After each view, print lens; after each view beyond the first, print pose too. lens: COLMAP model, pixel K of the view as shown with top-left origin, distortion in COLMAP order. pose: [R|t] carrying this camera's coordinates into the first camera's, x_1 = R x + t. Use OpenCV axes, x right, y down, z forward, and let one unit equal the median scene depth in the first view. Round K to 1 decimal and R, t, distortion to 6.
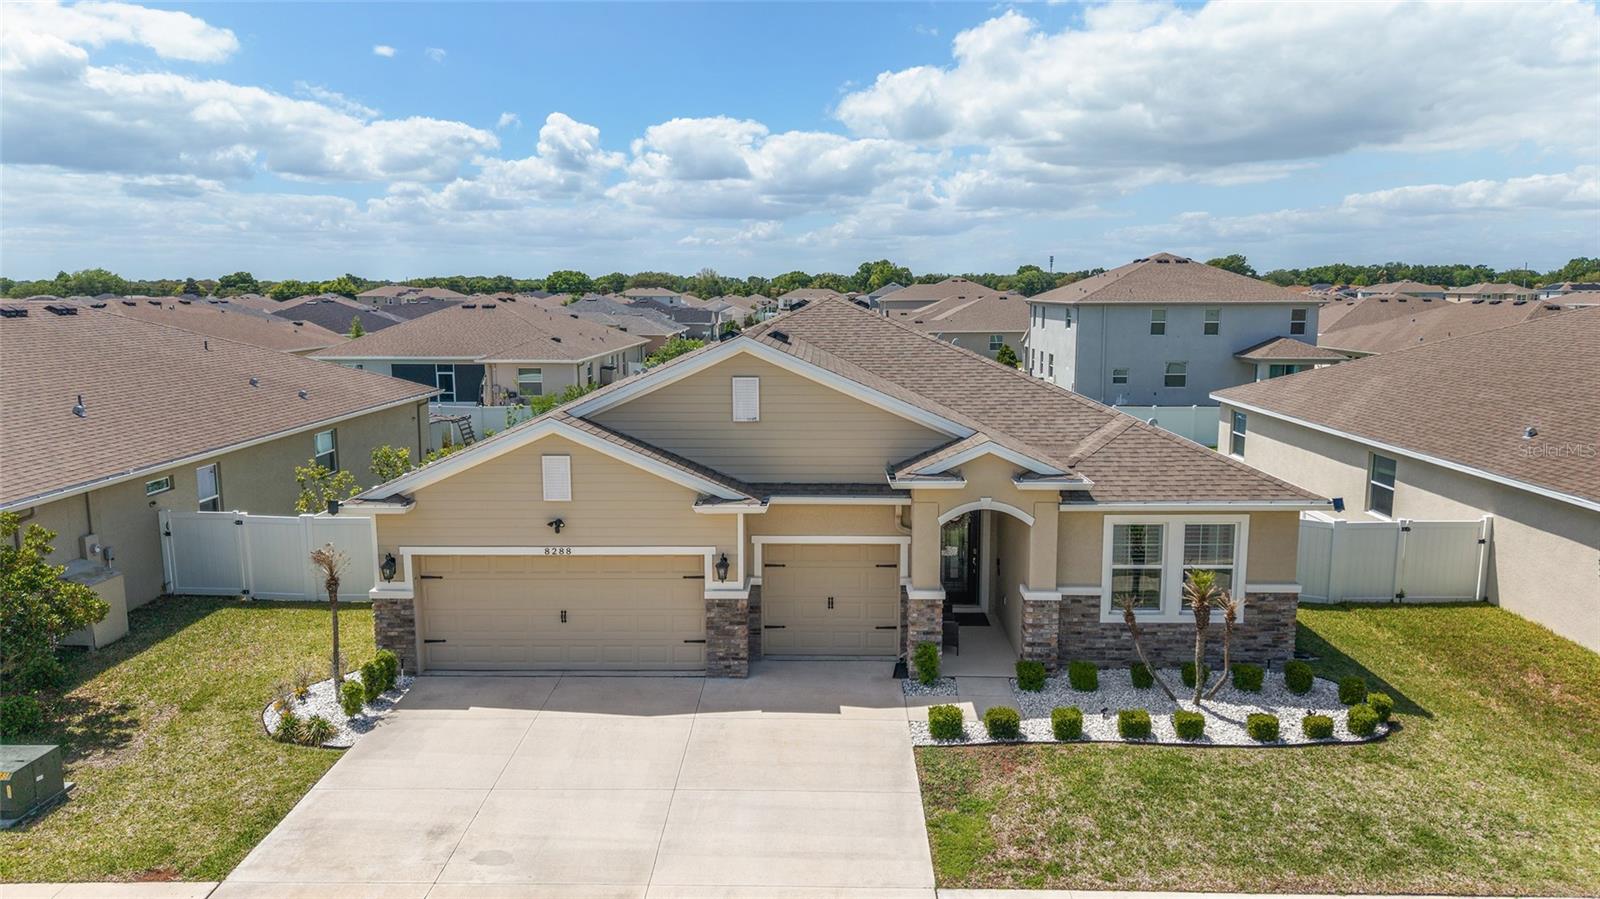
lens RADIAL K [[1069.4, 0, 801.5], [0, 1069.4, 461.9], [0, 0, 1]] dist [0.031111, -0.034098]
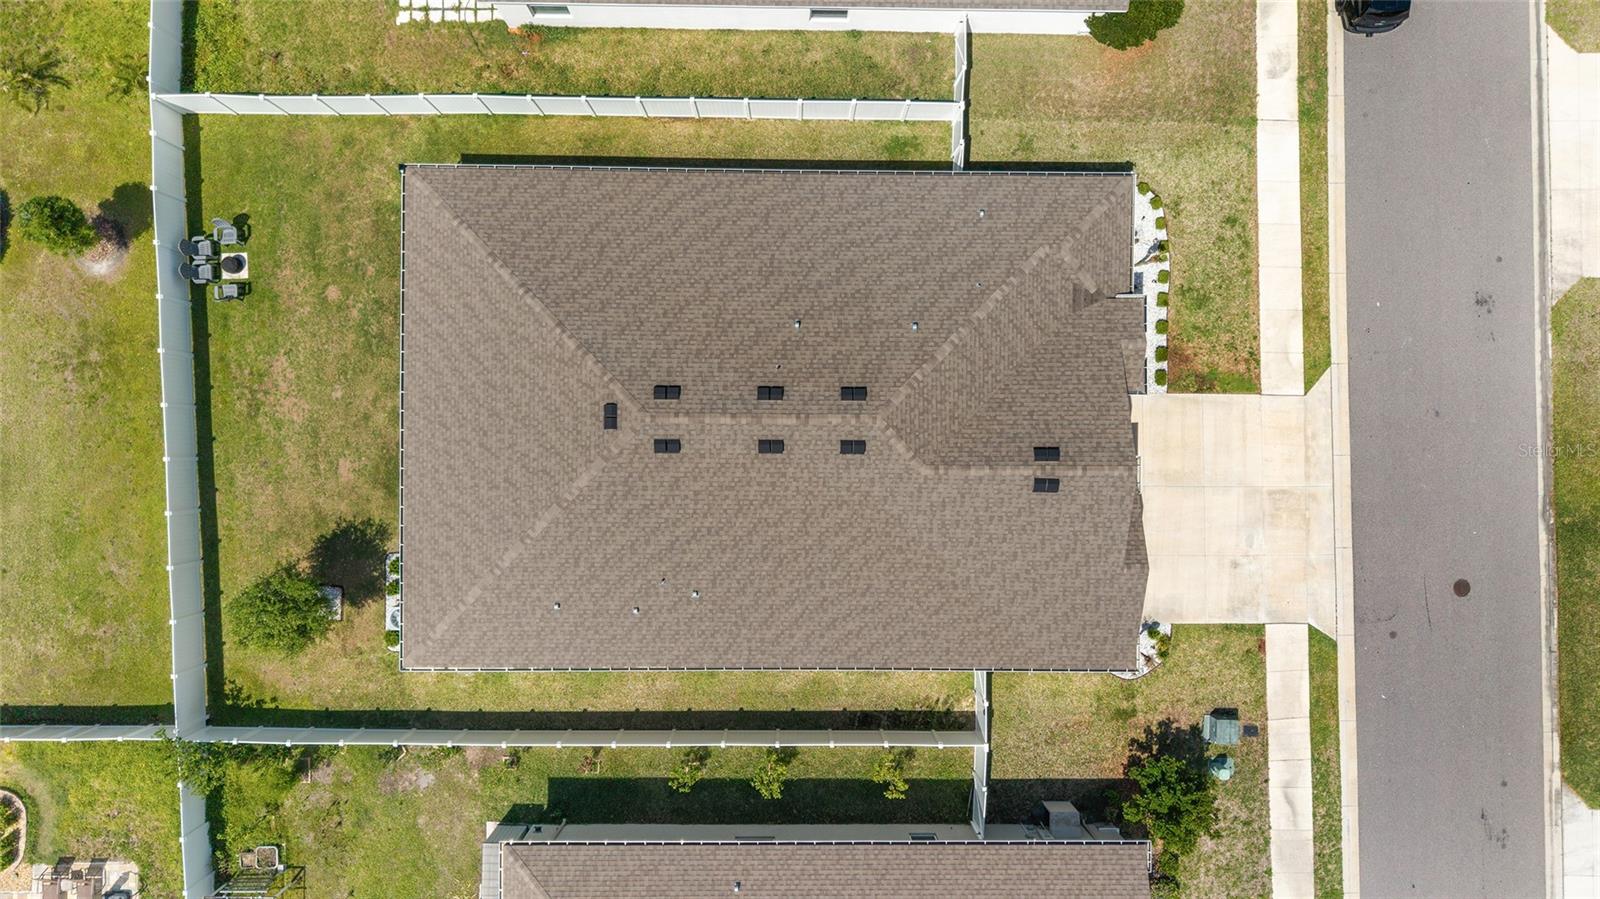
lens RADIAL K [[1069.4, 0, 797.3], [0, 1069.4, 449.0], [0, 0, 1]] dist [0.031111, -0.034098]
pose [[-0.017534, -0.999845, 0.001698, -0.010346], [0.137097, -0.000722, 0.990557, -1.949281], [-0.990402, 0.017601, 0.137088, 1.292551]]
